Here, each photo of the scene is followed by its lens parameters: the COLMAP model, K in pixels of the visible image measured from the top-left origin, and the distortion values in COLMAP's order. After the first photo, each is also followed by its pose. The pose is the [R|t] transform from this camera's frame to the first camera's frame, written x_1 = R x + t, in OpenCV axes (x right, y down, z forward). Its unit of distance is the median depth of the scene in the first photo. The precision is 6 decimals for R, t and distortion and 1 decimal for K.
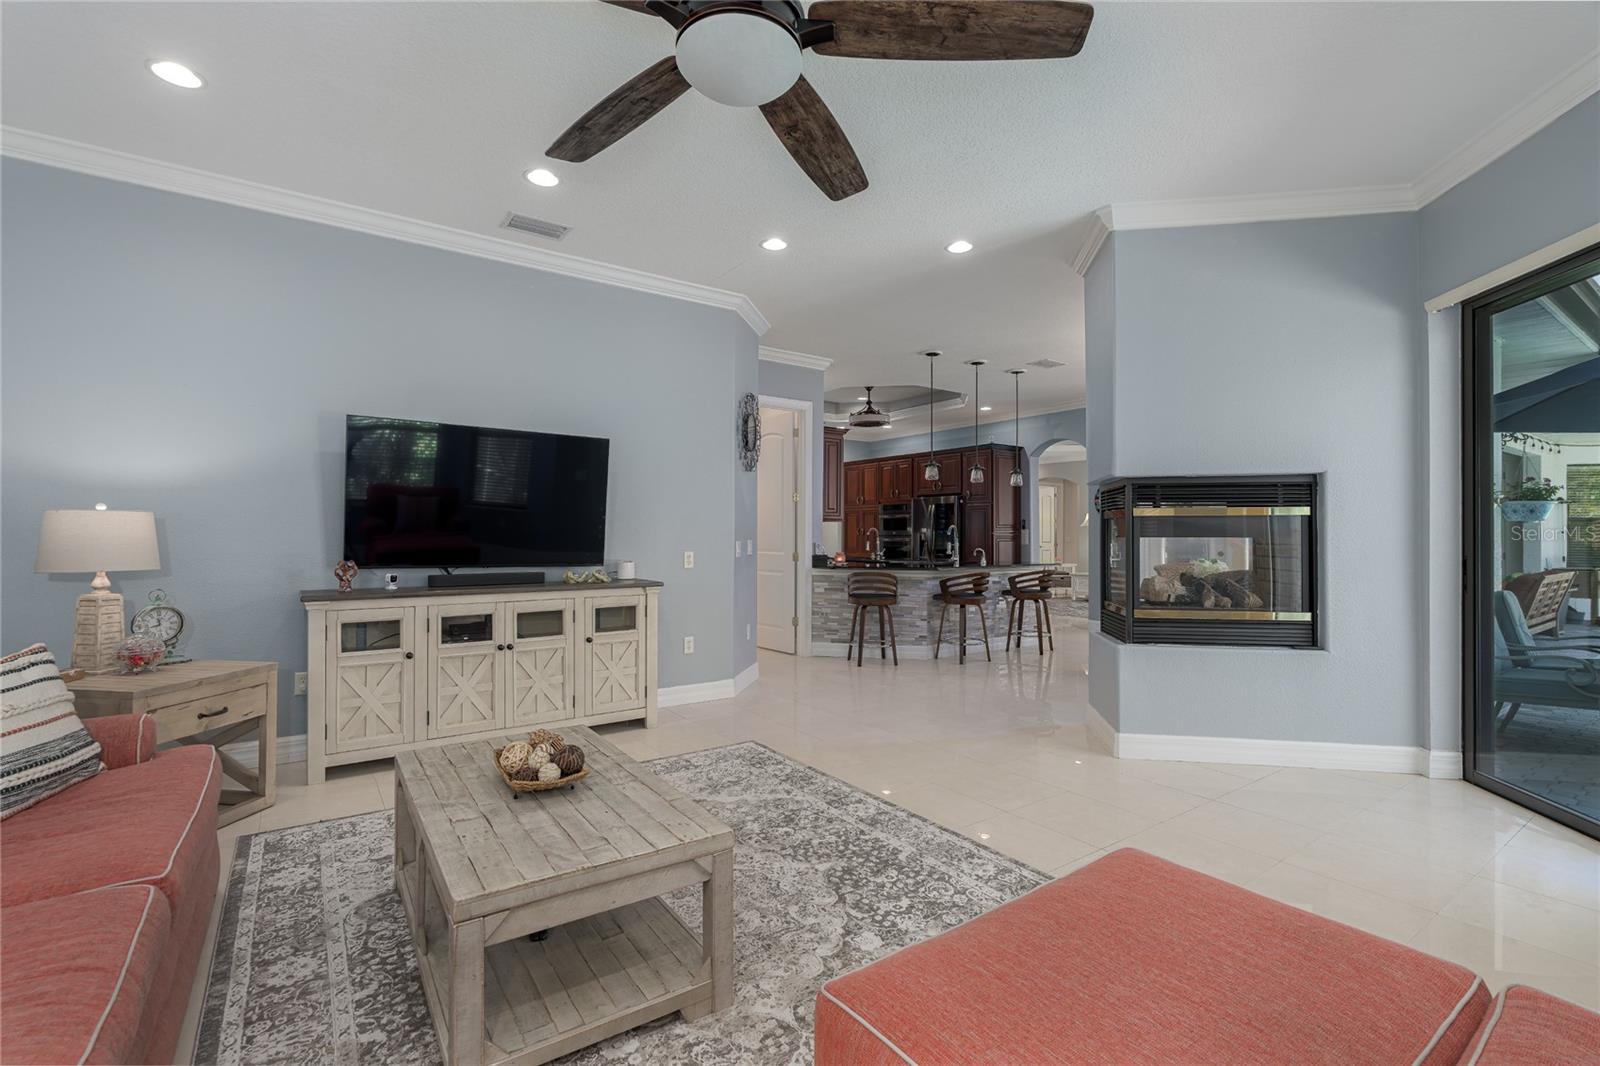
lens RADIAL K [[719.1, 0, 800.0], [0, 719.1, 533.0], [0, 0, 1]] dist [0.000648, 0.000118]
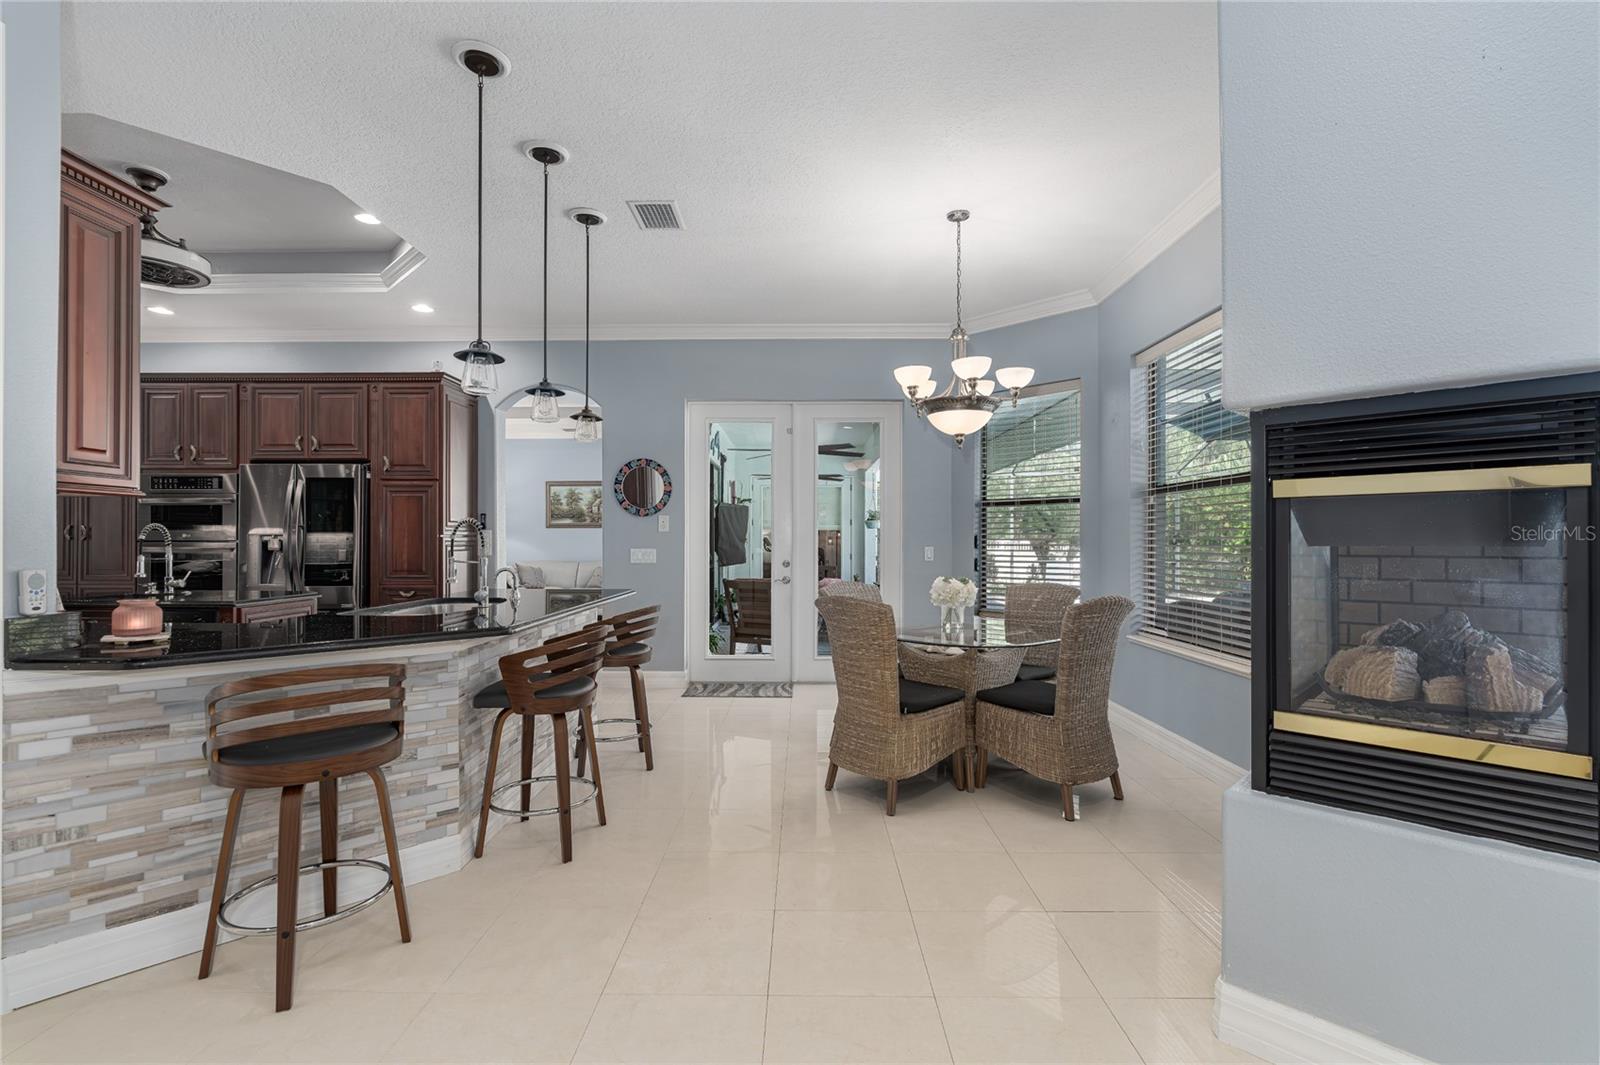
lens RADIAL K [[719.1, 0, 800.0], [0, 719.1, 532.5], [0, 0, 1]] dist [0.000648, 0.000118]
pose [[0.582877, 0.003235, 0.812554, -0.024198], [0.000051, 0.999992, -0.004018, -0.000070], [-0.812560, 0.002383, 0.582872, 0.545345]]
